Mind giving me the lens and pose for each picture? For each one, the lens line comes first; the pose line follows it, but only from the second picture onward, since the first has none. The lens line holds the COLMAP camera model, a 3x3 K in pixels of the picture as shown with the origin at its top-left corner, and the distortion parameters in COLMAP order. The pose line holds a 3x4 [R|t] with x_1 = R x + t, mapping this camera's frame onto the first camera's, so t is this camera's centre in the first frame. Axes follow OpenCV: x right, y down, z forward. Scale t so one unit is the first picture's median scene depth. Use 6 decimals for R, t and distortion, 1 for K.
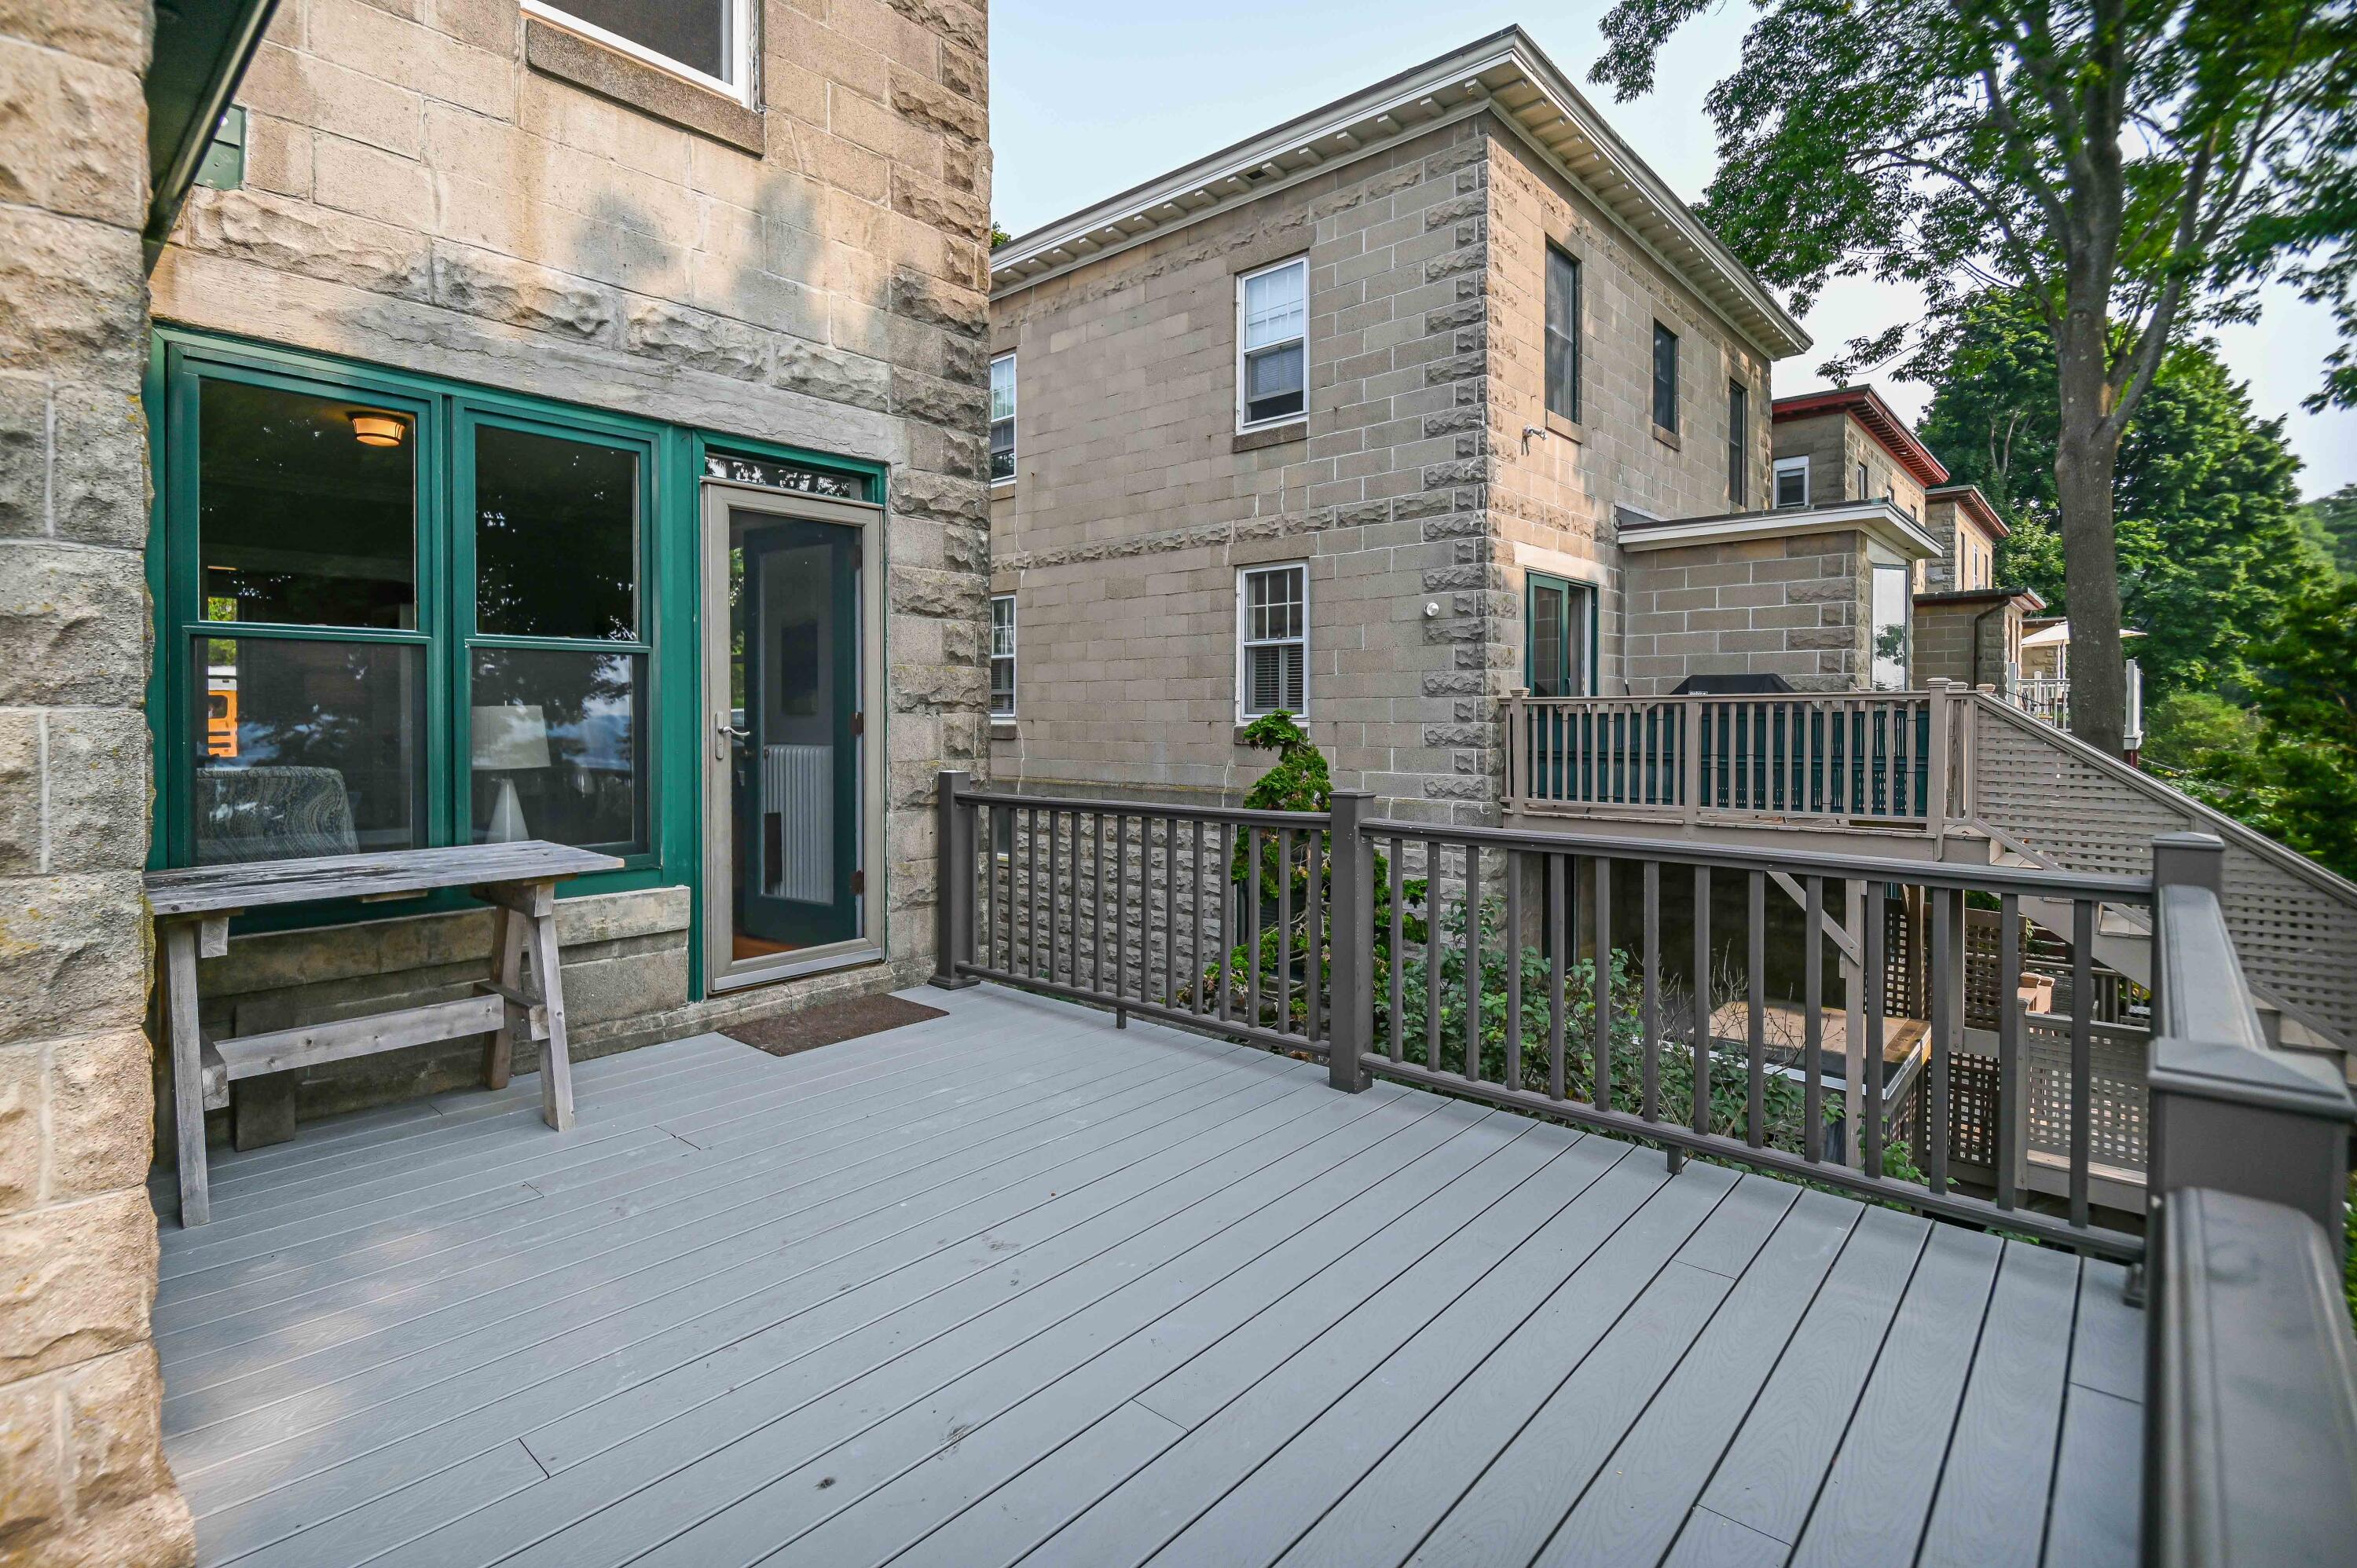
lens RADIAL K [[1095.4, 0, 1154.0], [0, 1095.4, 718.7], [0, 0, 1]] dist [-0.011824, -0.000578]
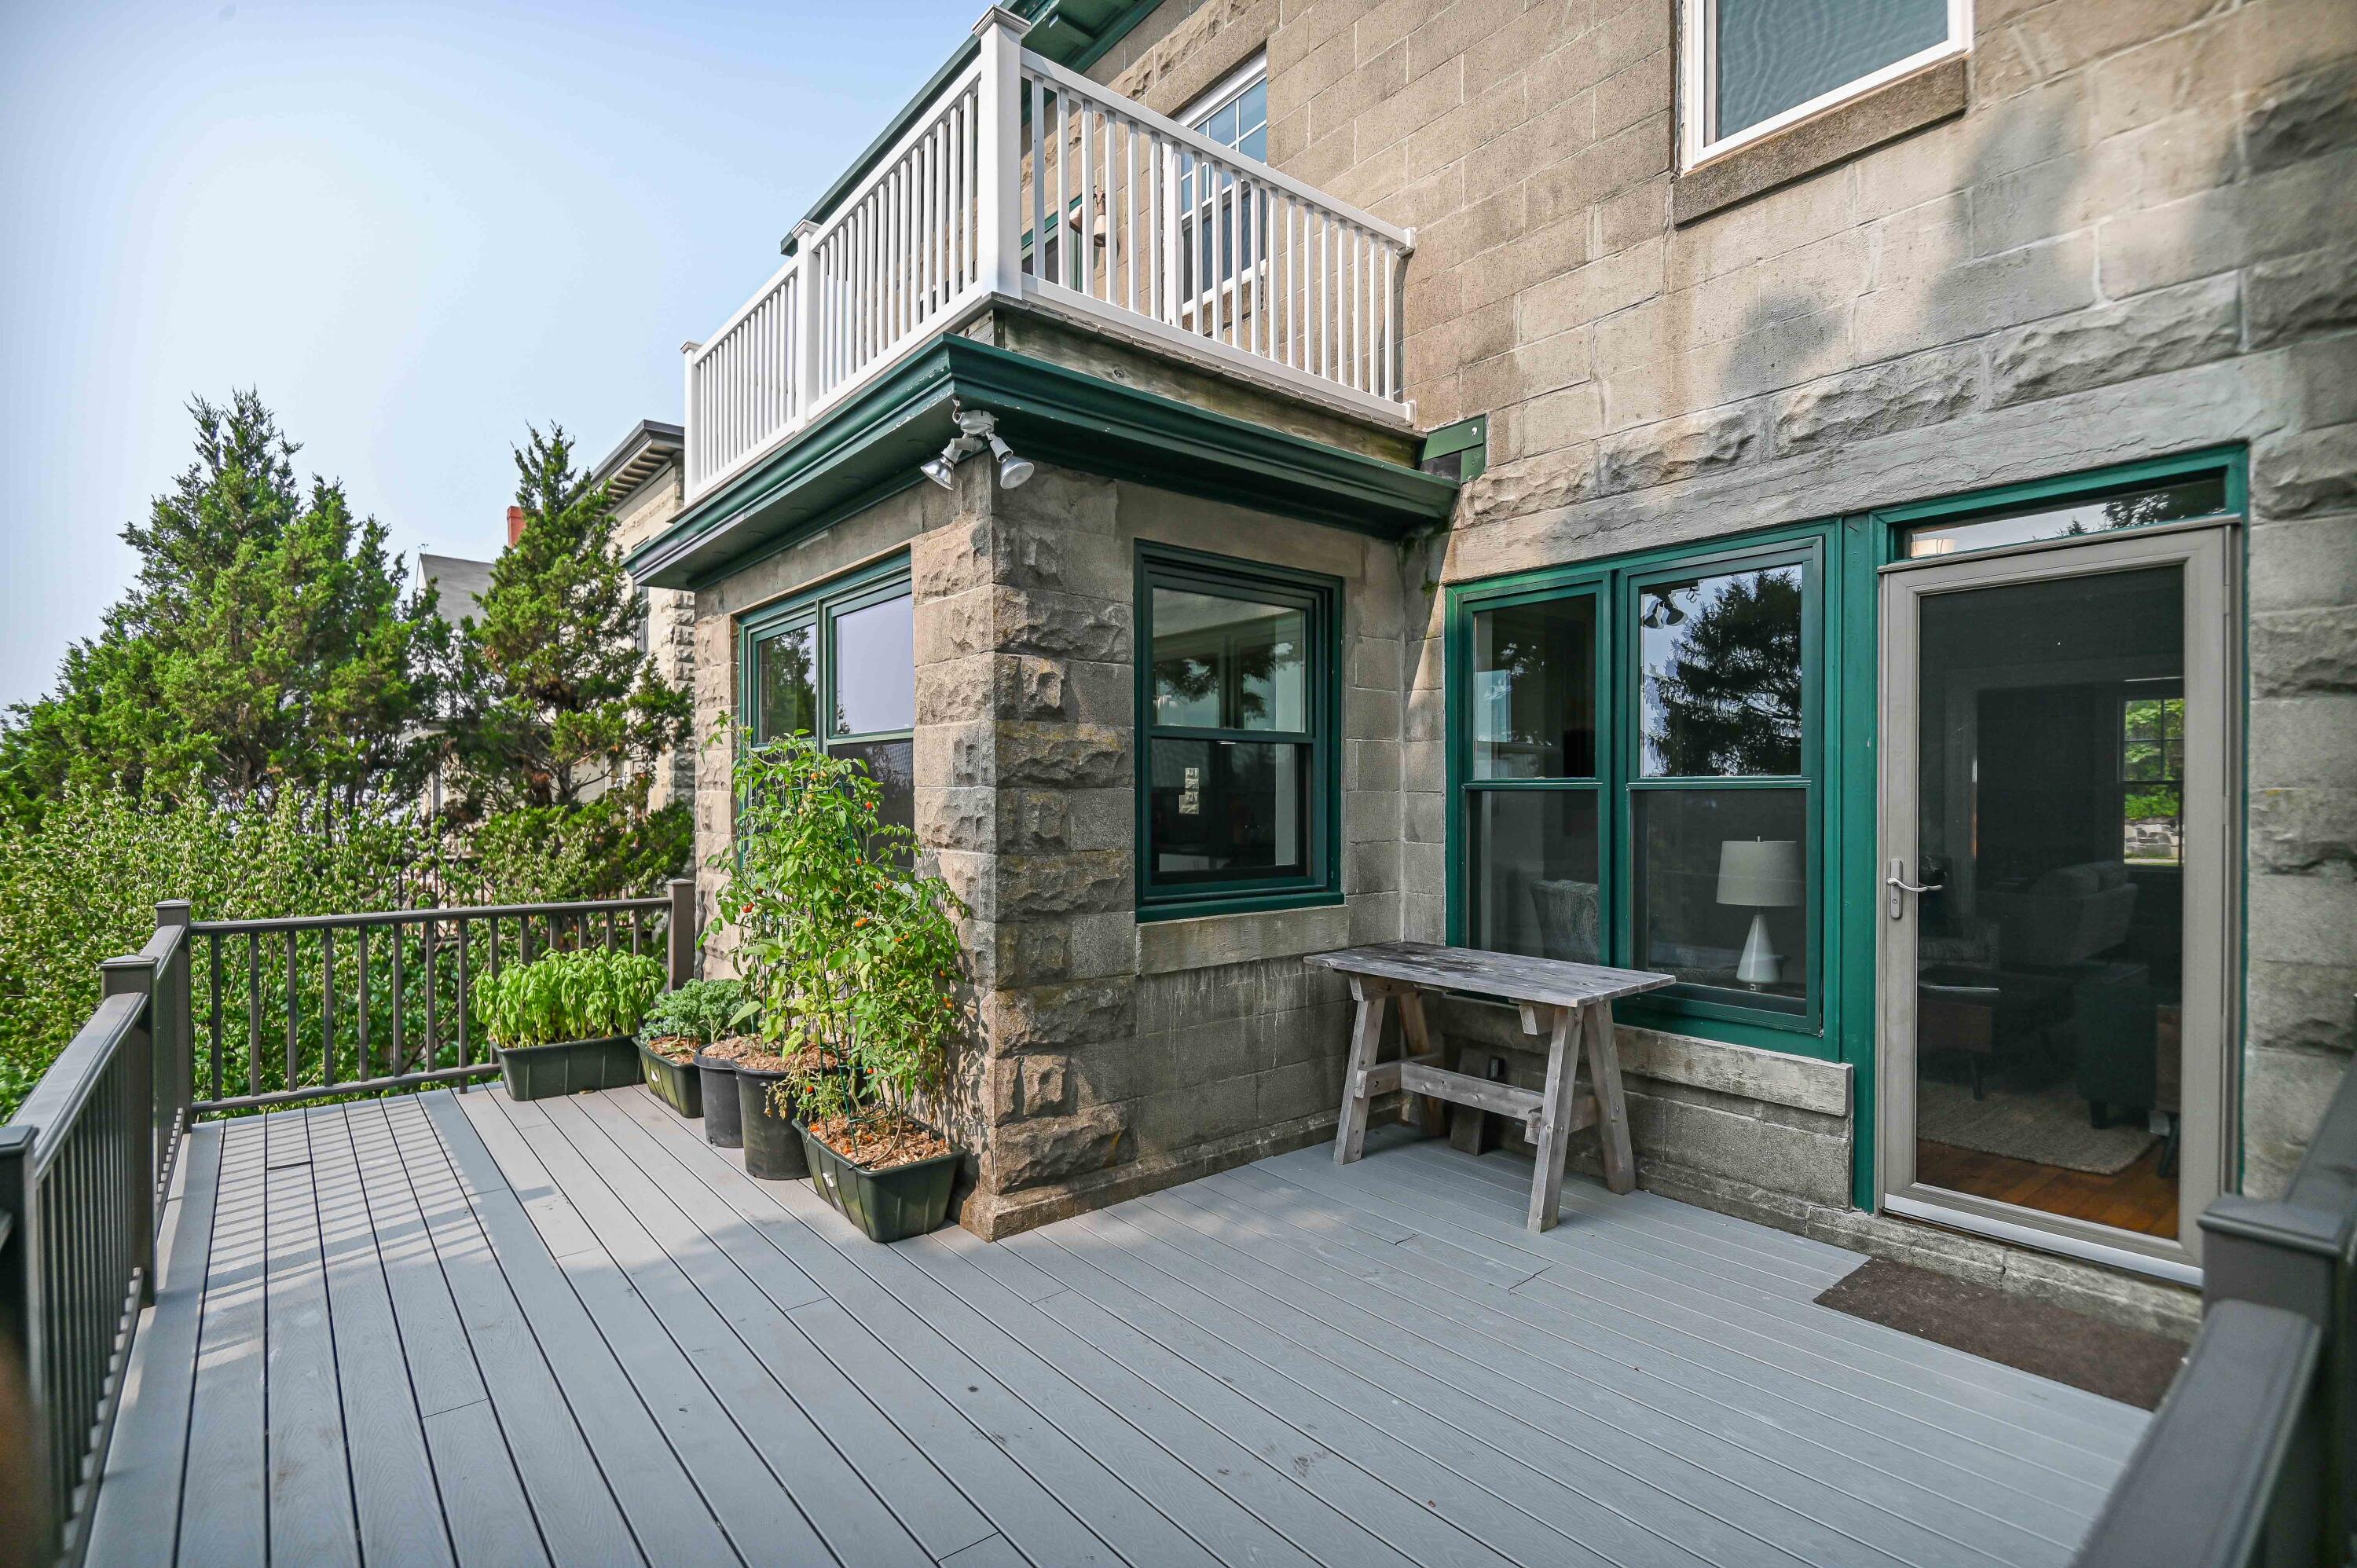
lens RADIAL K [[1095.4, 0, 1174.6], [0, 1095.4, 796.3], [0, 0, 1]] dist [-0.011824, -0.000578]
pose [[-0.153994, -0.002377, -0.988069, 0.505672], [-0.007403, 0.999972, -0.001252, -0.050939], [0.988044, 0.007121, -0.154007, 0.662914]]
